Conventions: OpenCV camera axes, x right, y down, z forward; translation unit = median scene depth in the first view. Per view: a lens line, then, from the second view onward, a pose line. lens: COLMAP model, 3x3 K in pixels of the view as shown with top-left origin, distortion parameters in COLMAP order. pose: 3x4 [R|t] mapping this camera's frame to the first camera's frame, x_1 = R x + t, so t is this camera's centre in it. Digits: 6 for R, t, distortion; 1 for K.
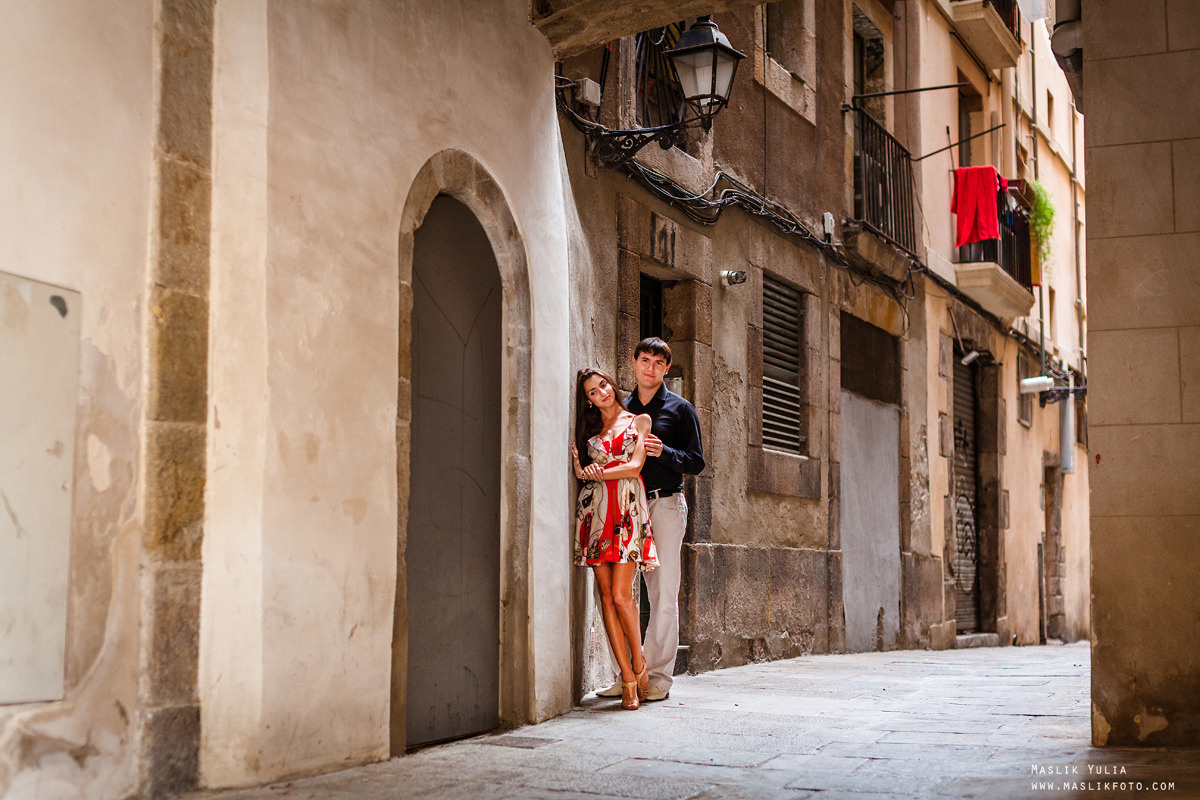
lens RADIAL K [[1837.8, 0, 600.3], [0, 1837.8, 399.5], [0, 0, 1]] dist [-0.042420, 0.000000]
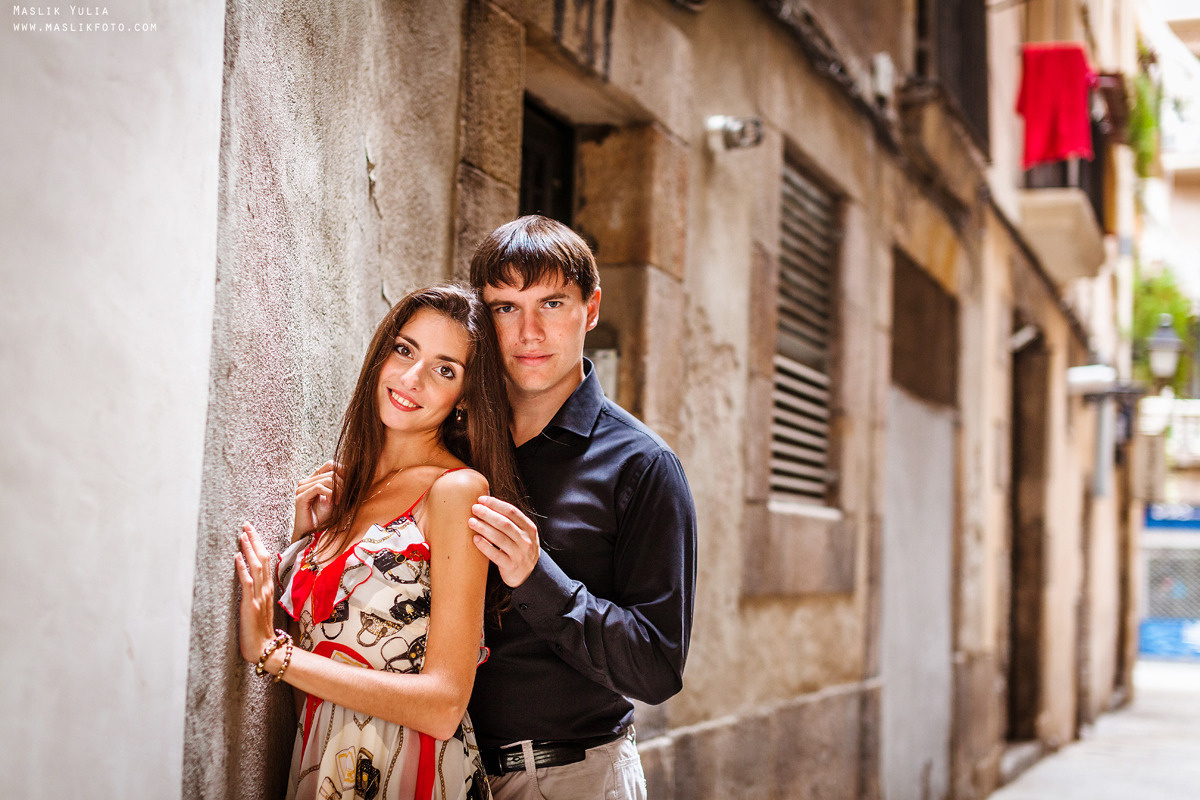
lens RADIAL K [[1837.8, 0, 599.6], [0, 1837.8, 399.6], [0, 0, 1]] dist [-0.042420, 0.000000]
pose [[0.997707, 0.035880, 0.057385, 0.014699], [-0.036731, 0.999229, 0.013840, -0.005737], [-0.056845, -0.015916, 0.998256, 0.506338]]
